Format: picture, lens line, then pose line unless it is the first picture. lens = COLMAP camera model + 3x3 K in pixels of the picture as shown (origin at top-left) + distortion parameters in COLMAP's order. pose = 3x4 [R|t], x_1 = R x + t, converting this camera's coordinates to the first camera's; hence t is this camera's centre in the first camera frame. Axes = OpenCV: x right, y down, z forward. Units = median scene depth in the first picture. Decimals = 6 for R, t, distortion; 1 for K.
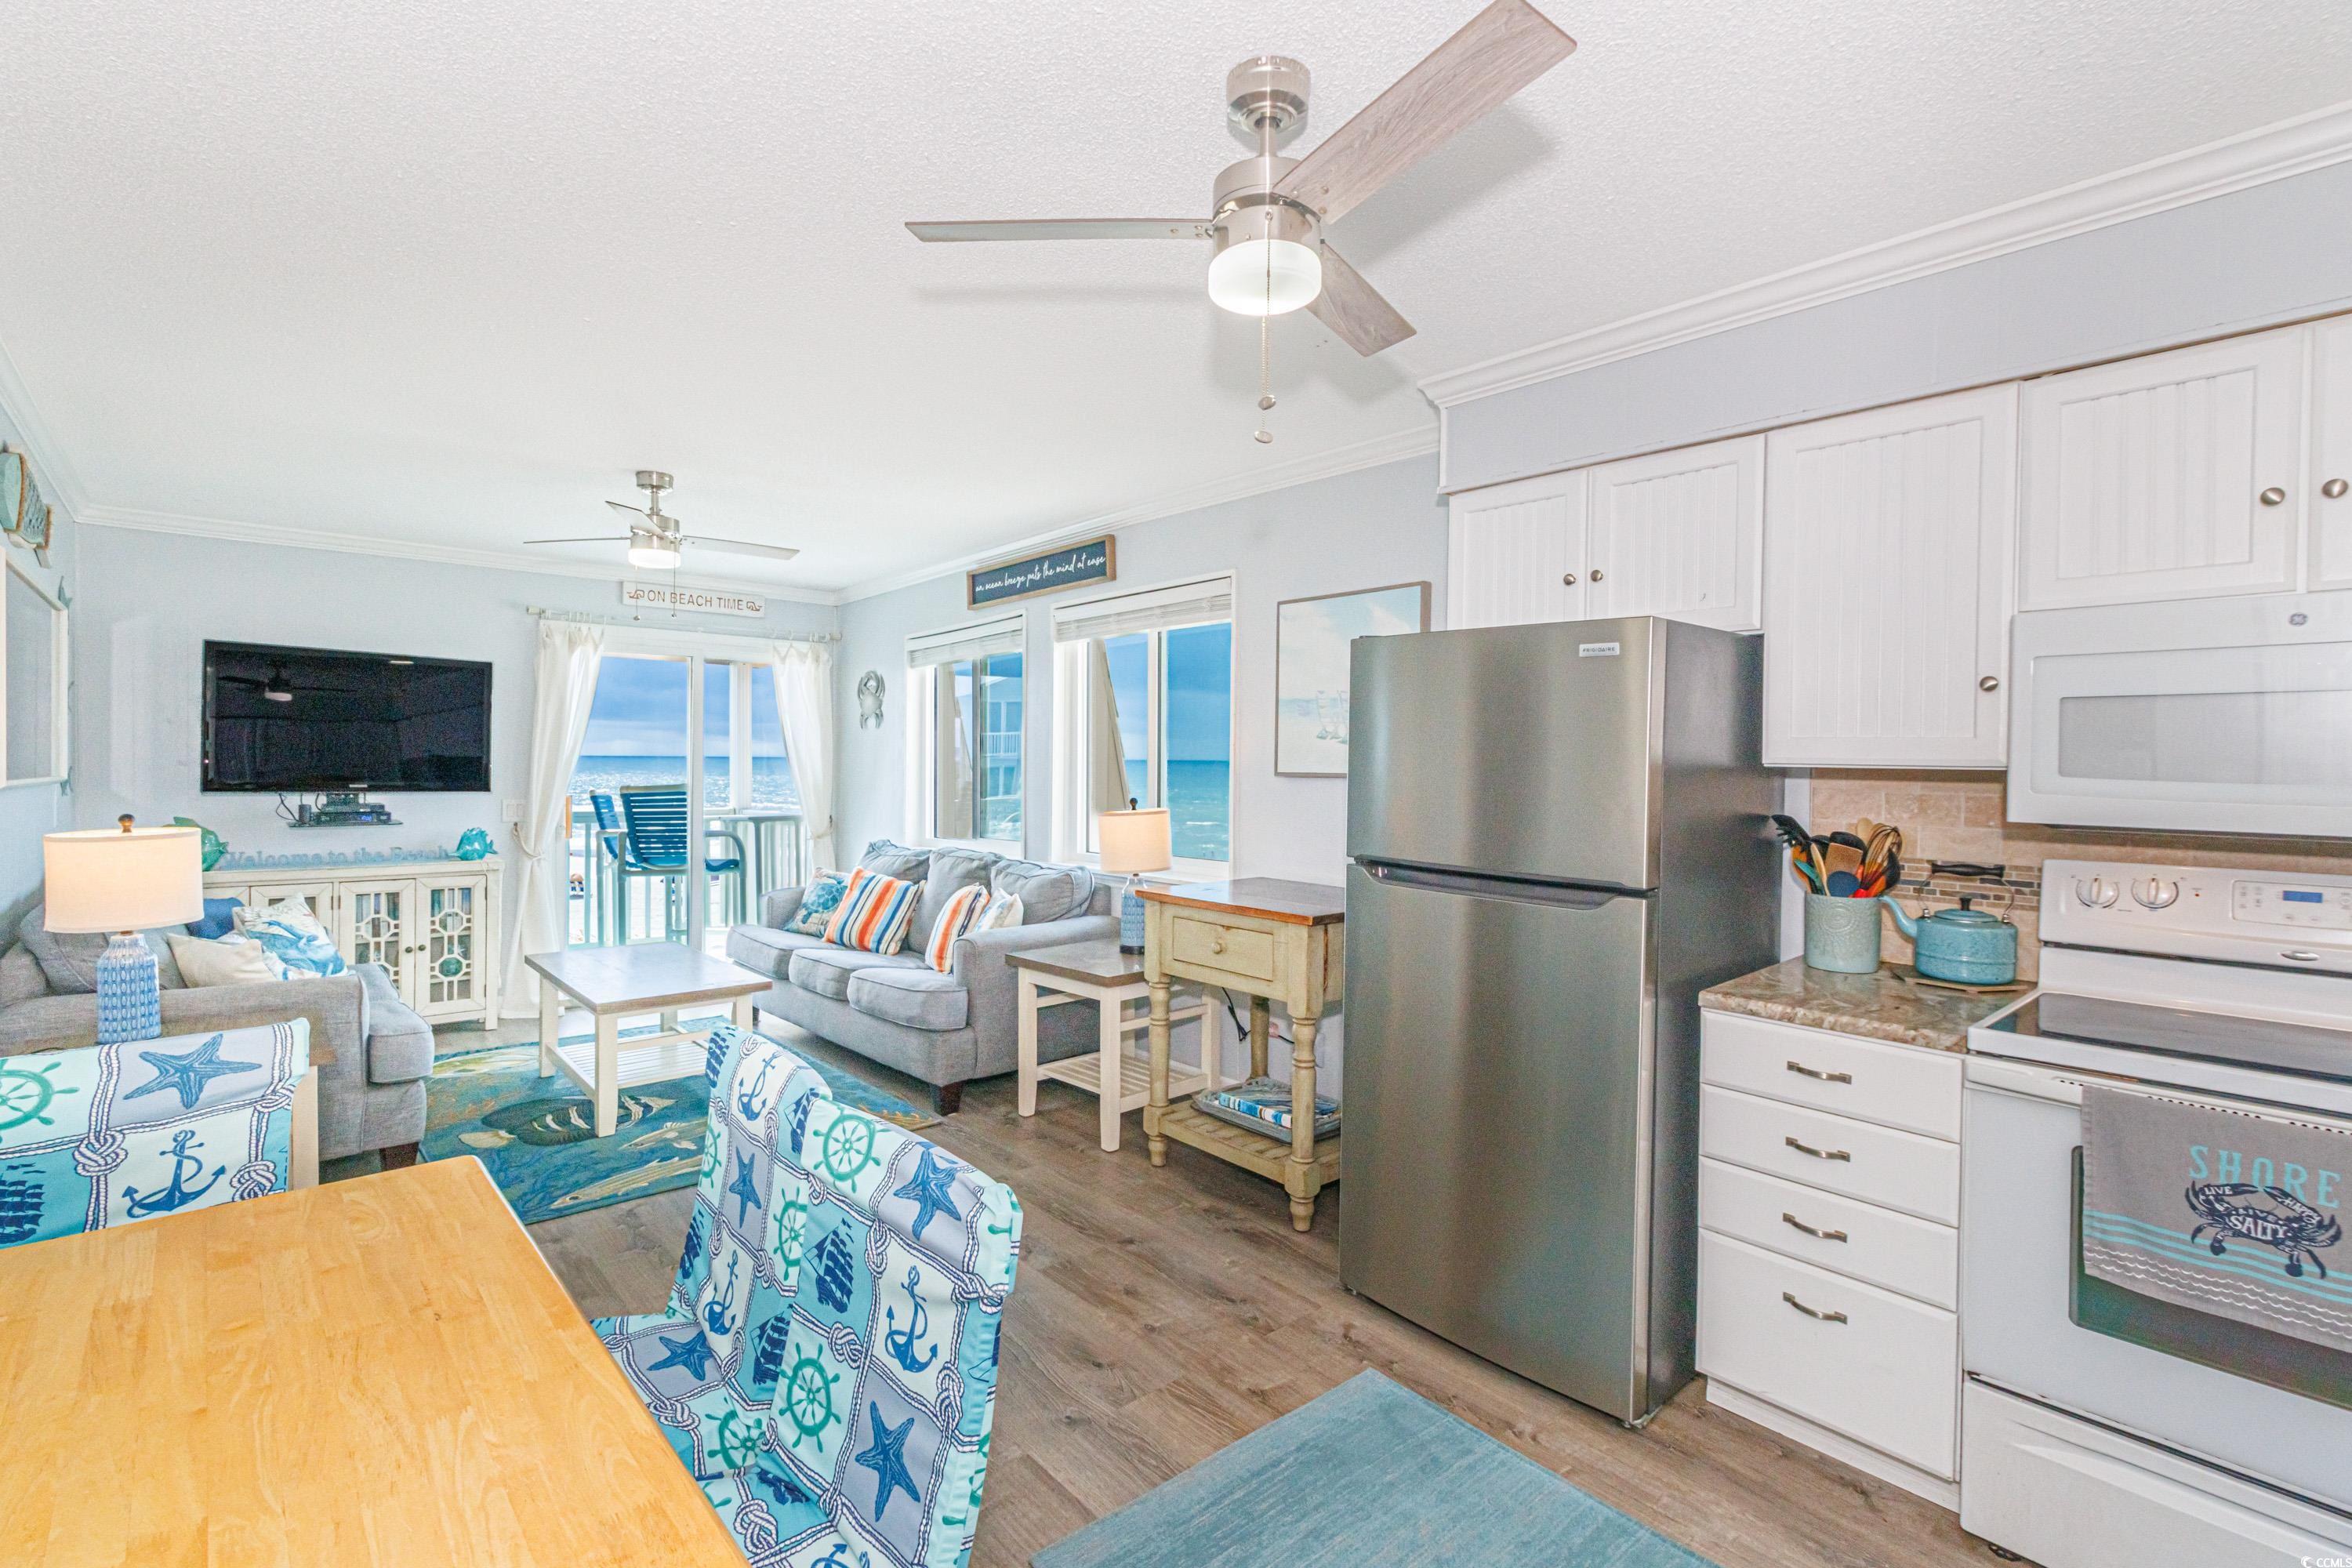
lens RADIAL K [[1085.2, 0, 1161.7], [0, 1085.2, 767.7], [0, 0, 1]] dist [0.001681, 0.000438]
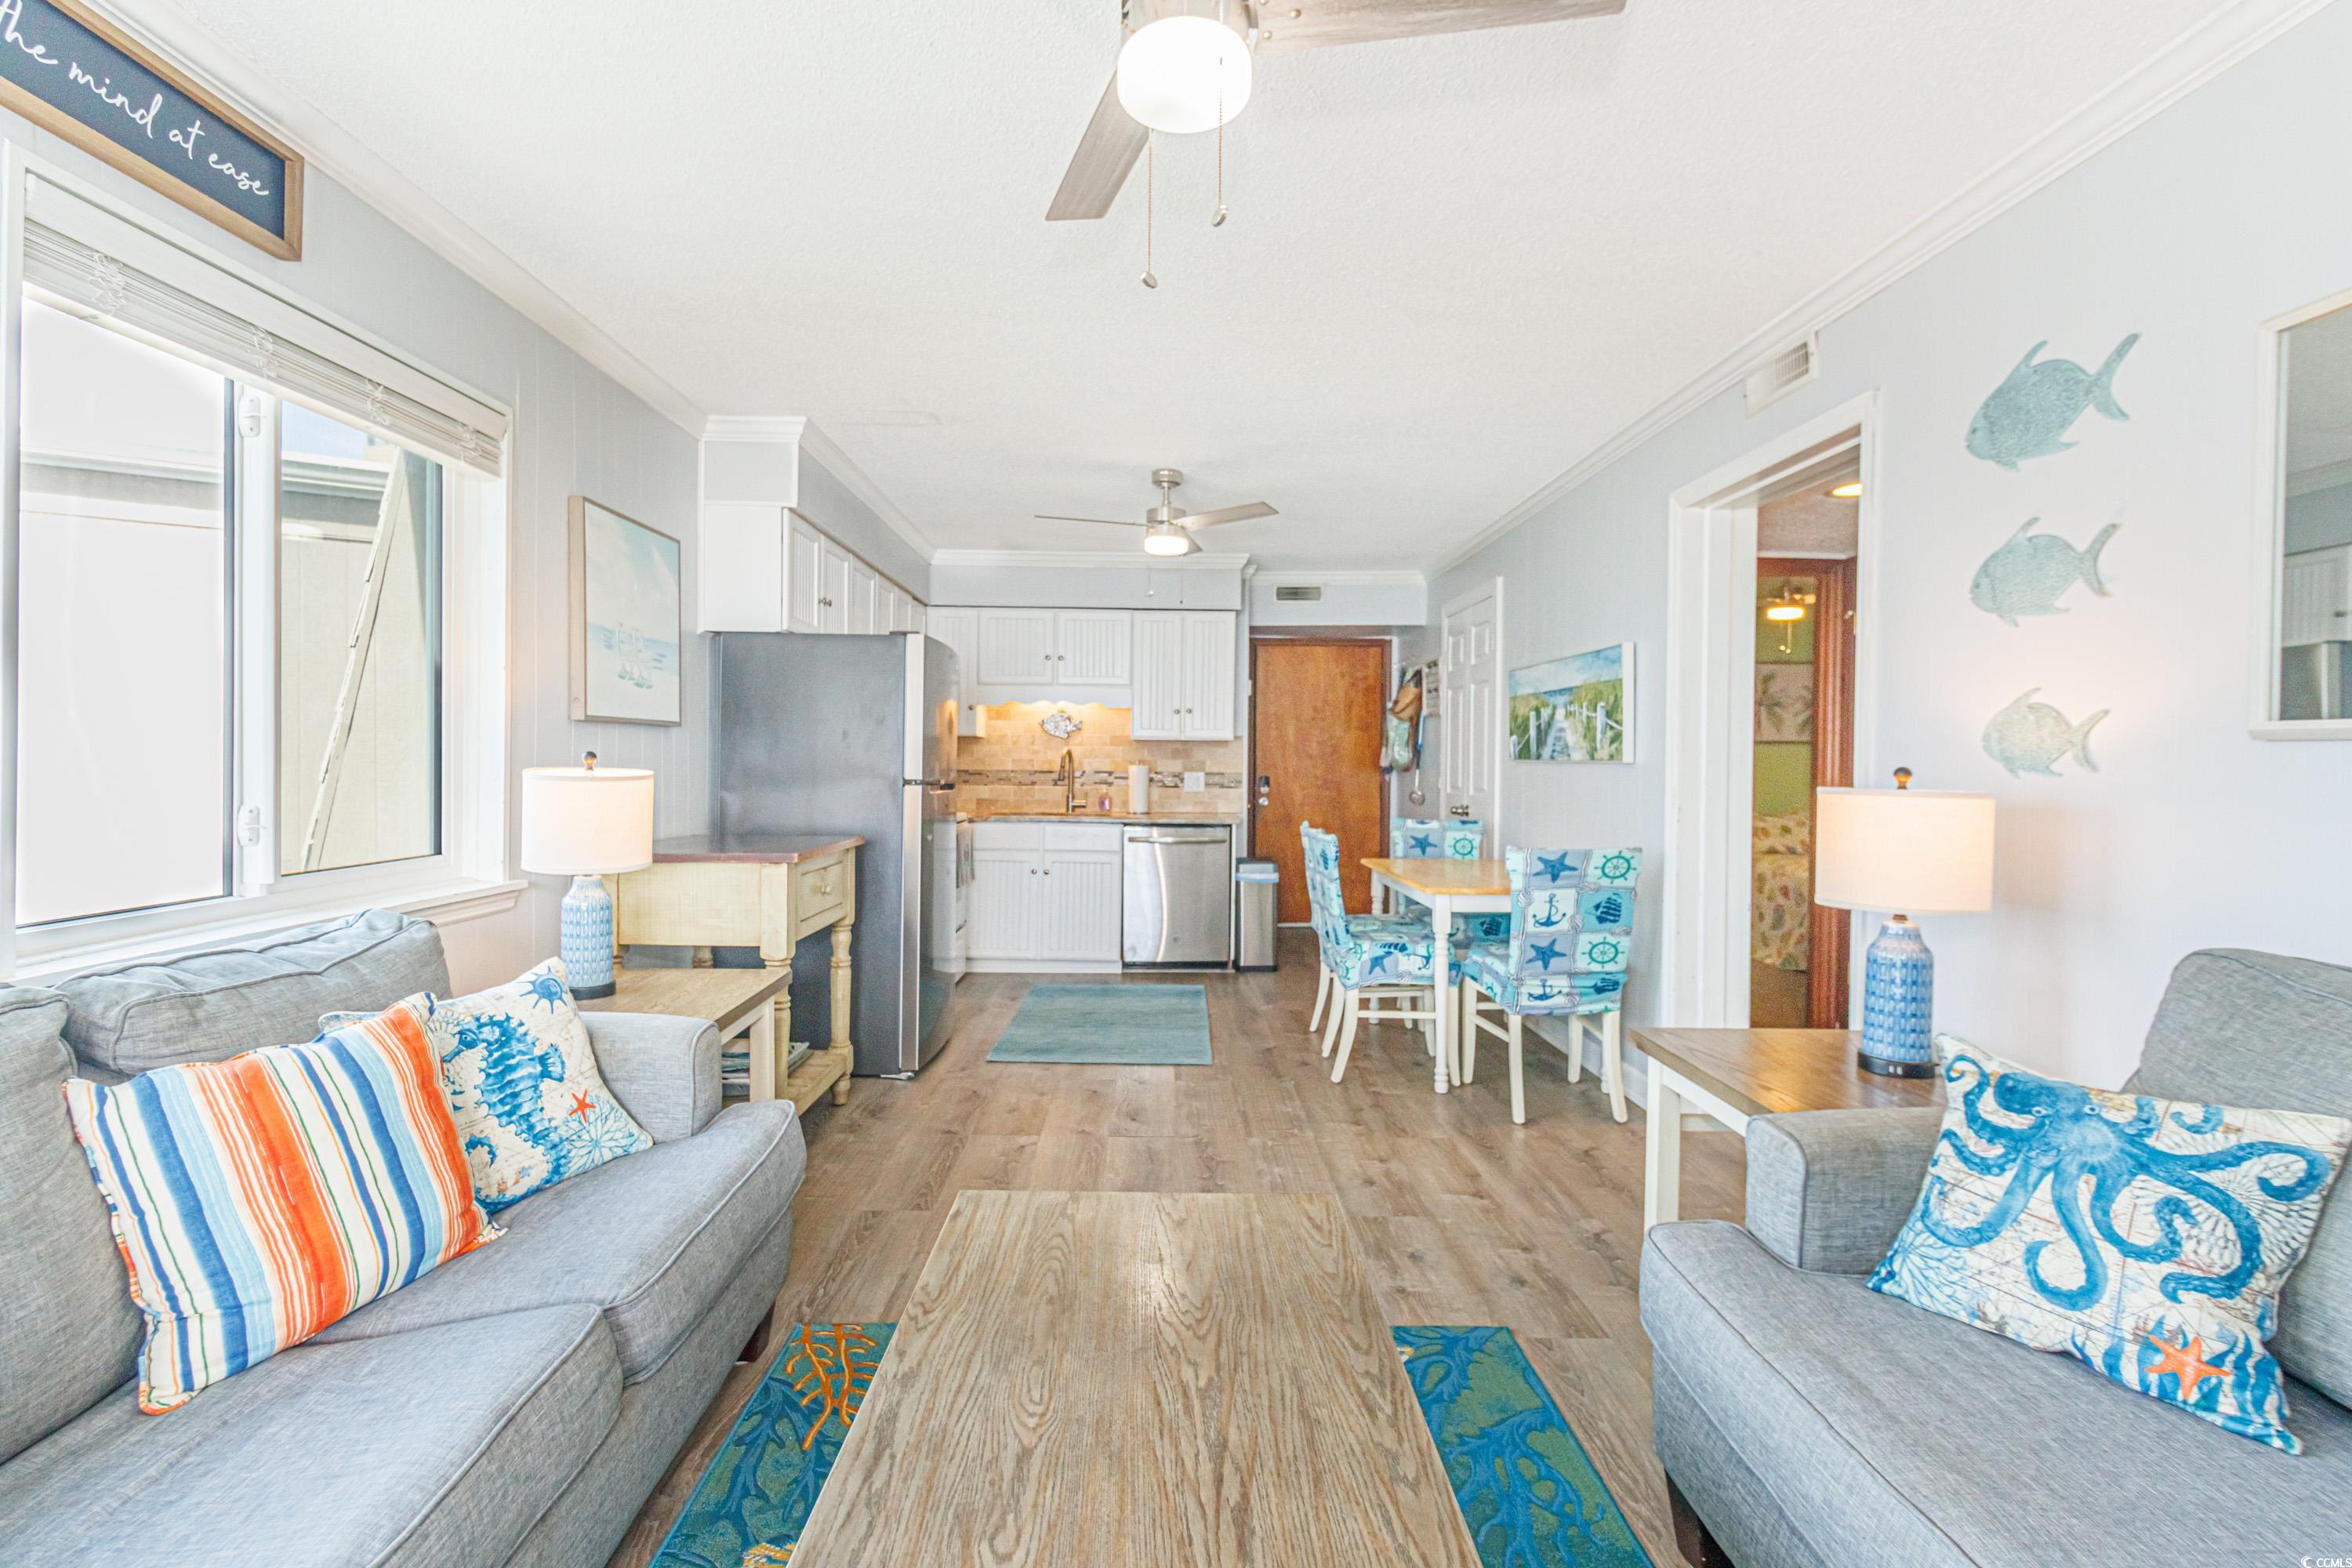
lens RADIAL K [[1085.2, 0, 1161.7], [0, 1085.2, 767.7], [0, 0, 1]] dist [0.001681, 0.000438]
pose [[-0.751317, -0.022616, 0.659554, -0.558379], [-0.011691, 0.999712, 0.020962, 0.017617], [-0.659838, 0.008039, -0.751364, 1.018722]]
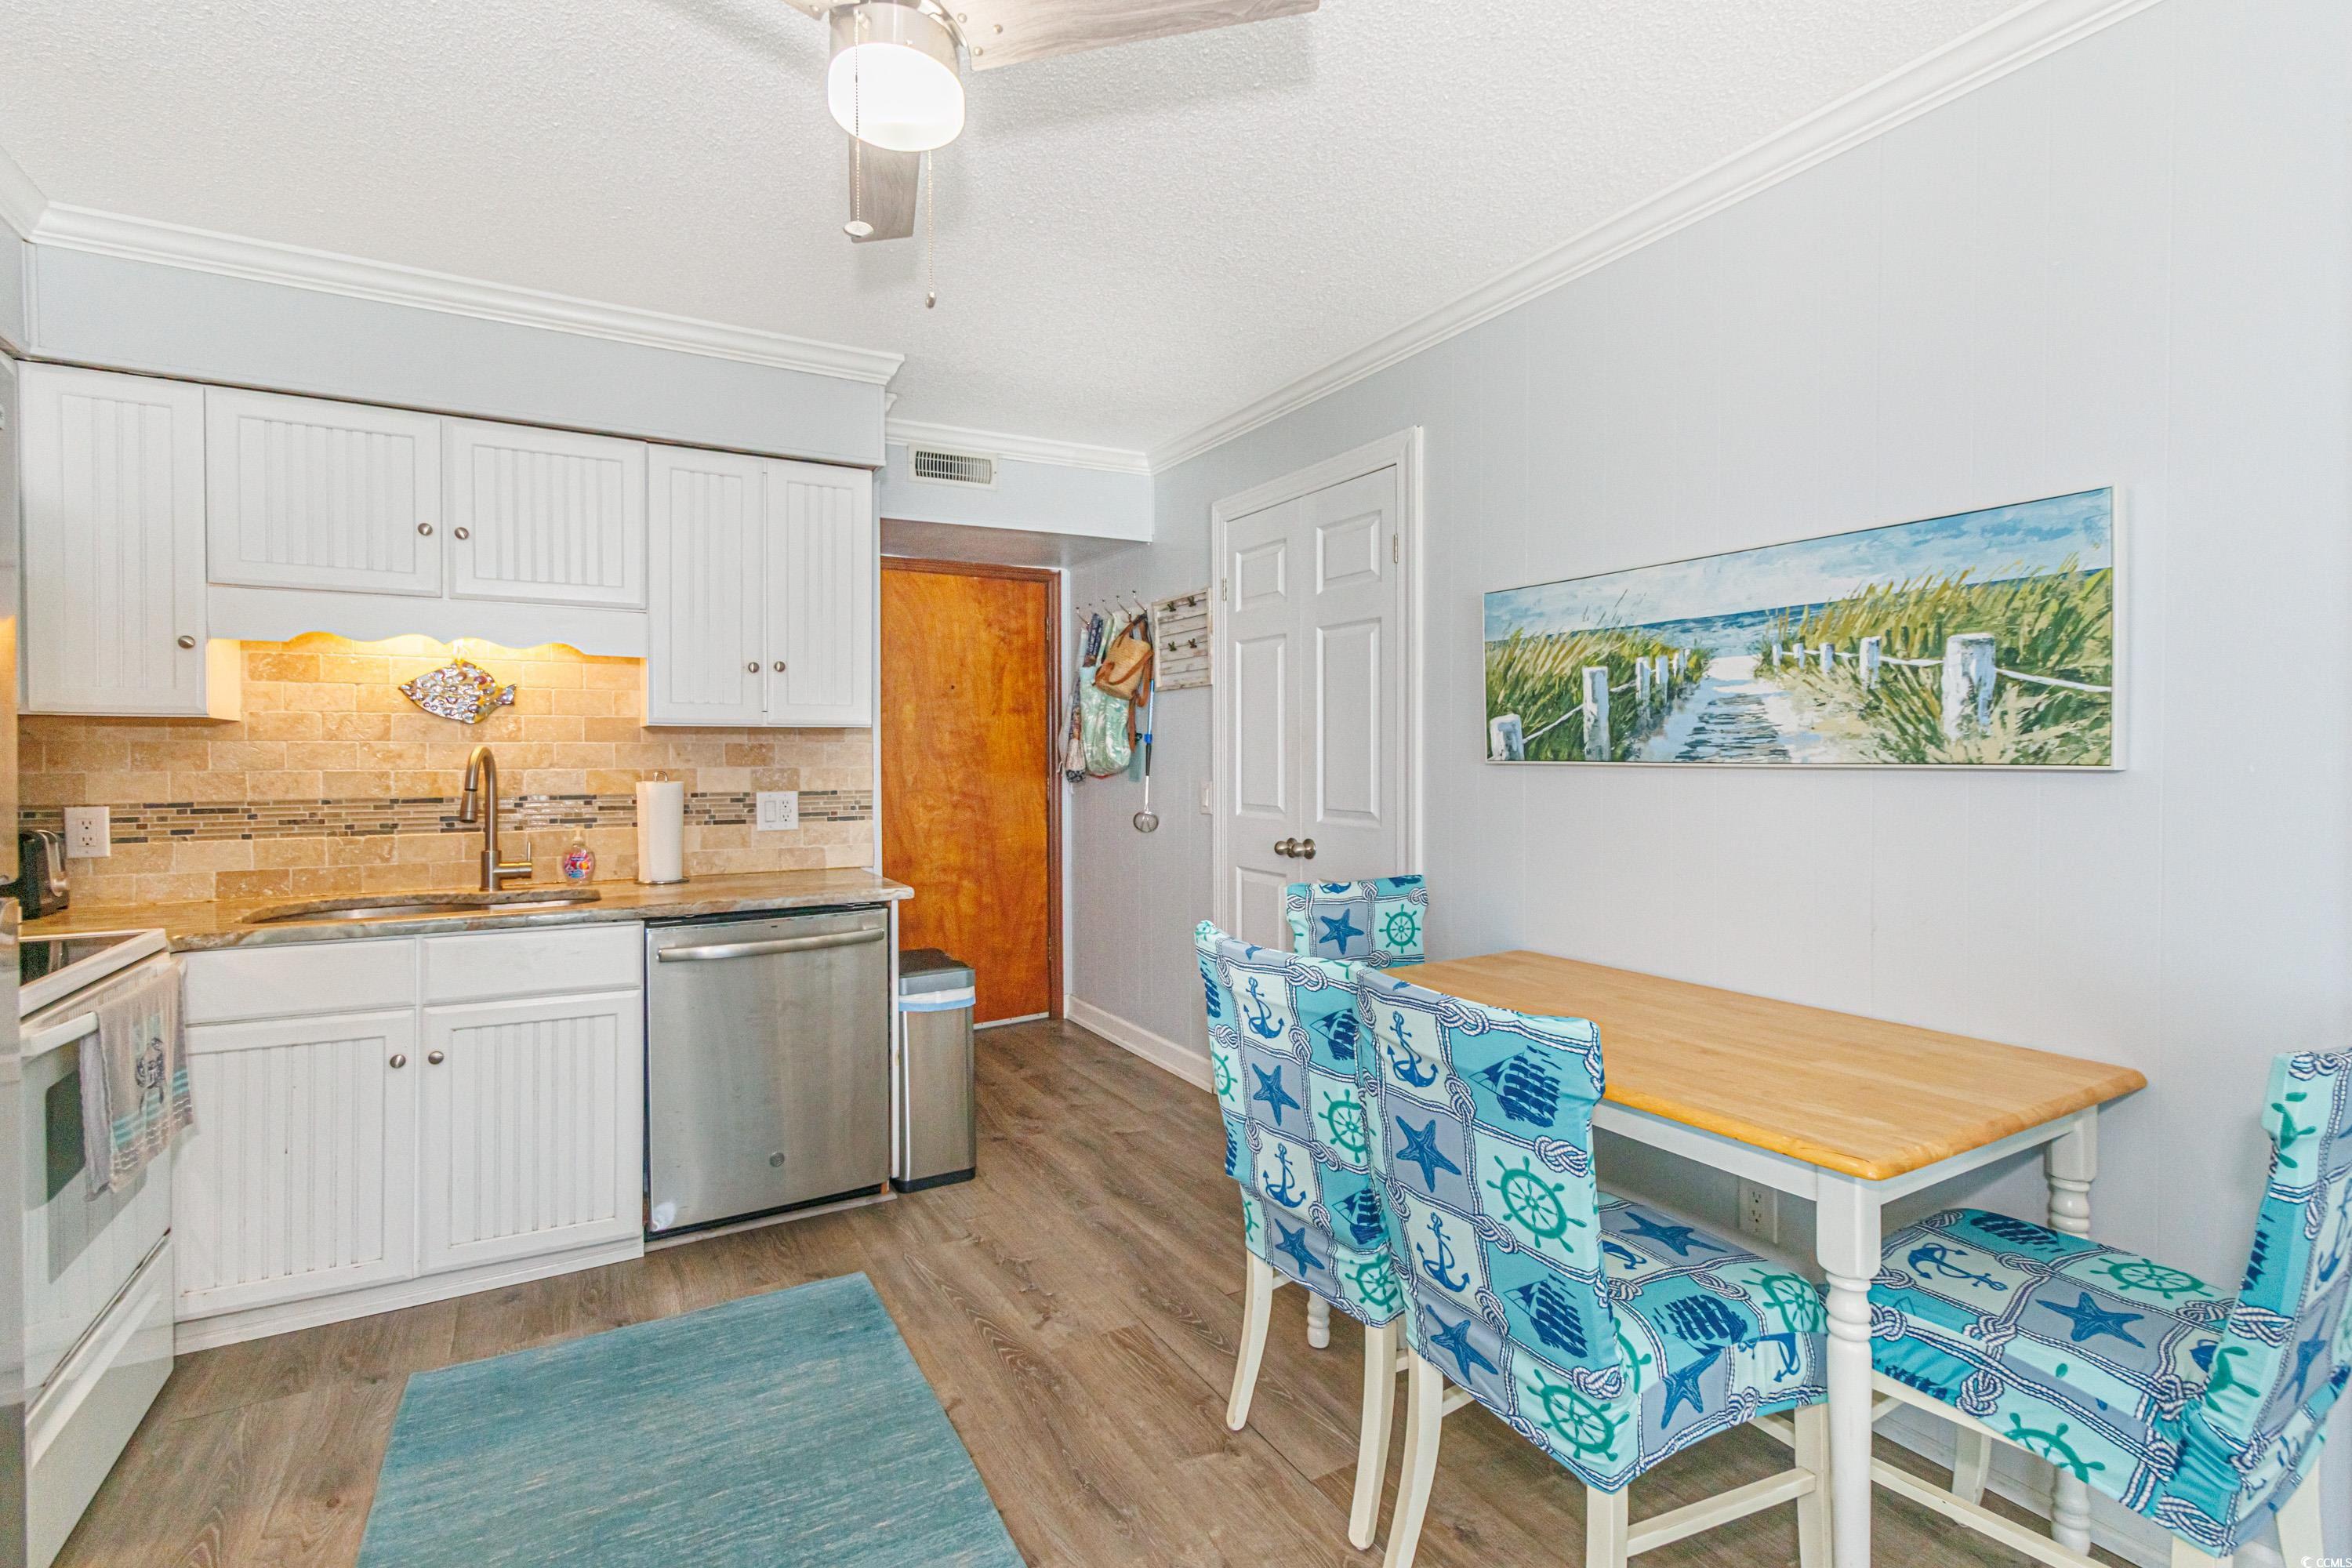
lens RADIAL K [[1085.2, 0, 1161.7], [0, 1085.2, 767.7], [0, 0, 1]] dist [0.001681, 0.000438]
pose [[-0.977029, -0.009225, 0.212908, -0.093247], [-0.004471, 0.999730, 0.022799, 0.019428], [-0.213061, 0.021323, -0.976806, 0.603944]]
